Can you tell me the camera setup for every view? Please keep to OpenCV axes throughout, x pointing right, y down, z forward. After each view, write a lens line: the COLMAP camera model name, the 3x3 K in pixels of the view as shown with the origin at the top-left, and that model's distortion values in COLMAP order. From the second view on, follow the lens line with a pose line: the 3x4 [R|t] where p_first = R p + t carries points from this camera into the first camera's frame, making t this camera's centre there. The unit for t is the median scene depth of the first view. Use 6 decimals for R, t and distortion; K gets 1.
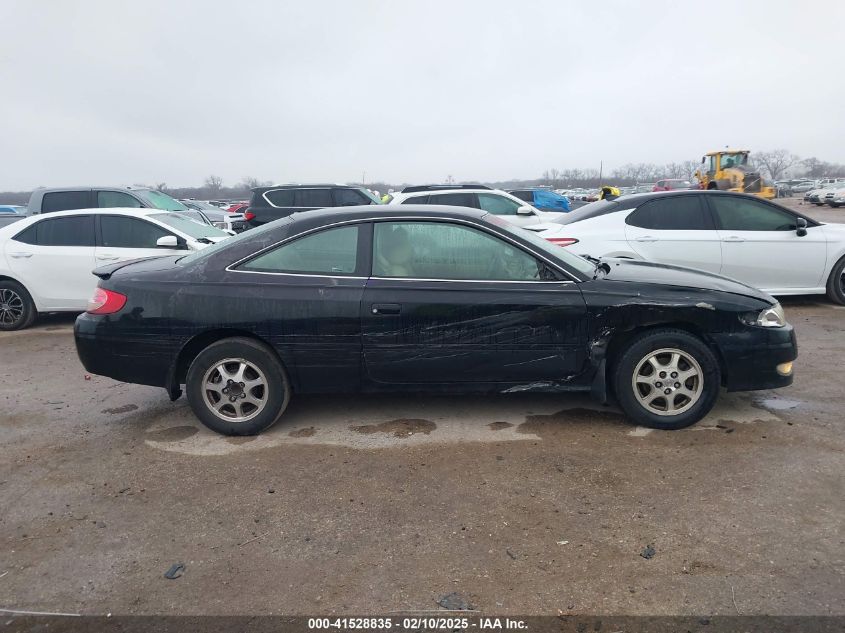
lens RADIAL K [[657.0, 0, 419.5], [0, 657.0, 313.6], [0, 0, 1]] dist [0.015947, -0.013600]
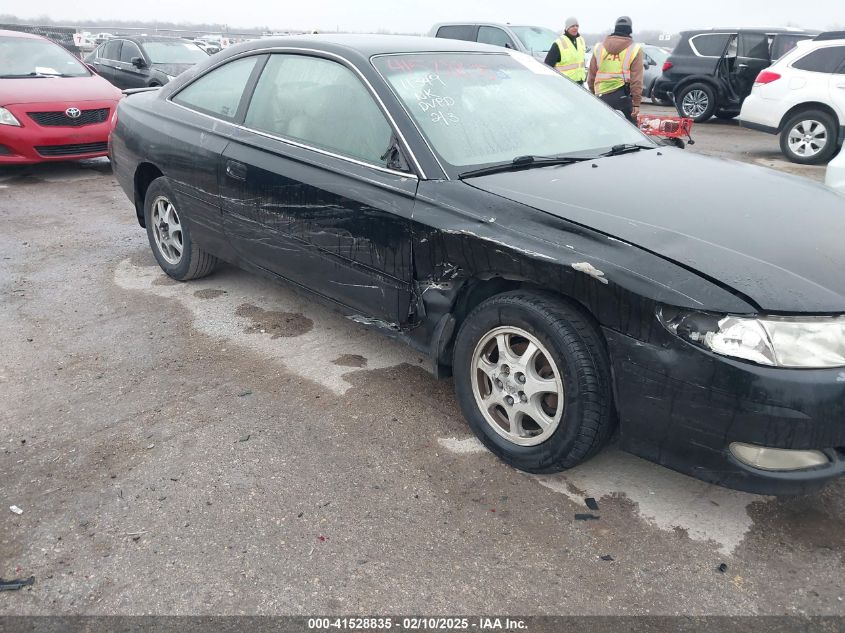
lens RADIAL K [[657.0, 0, 422.3], [0, 657.0, 322.3], [0, 0, 1]] dist [0.015947, -0.013600]
pose [[0.728341, 0.307595, -0.612295, 0.646909], [-0.164260, 0.945903, 0.279796, -0.091435], [0.665236, -0.103212, 0.739465, 0.539018]]
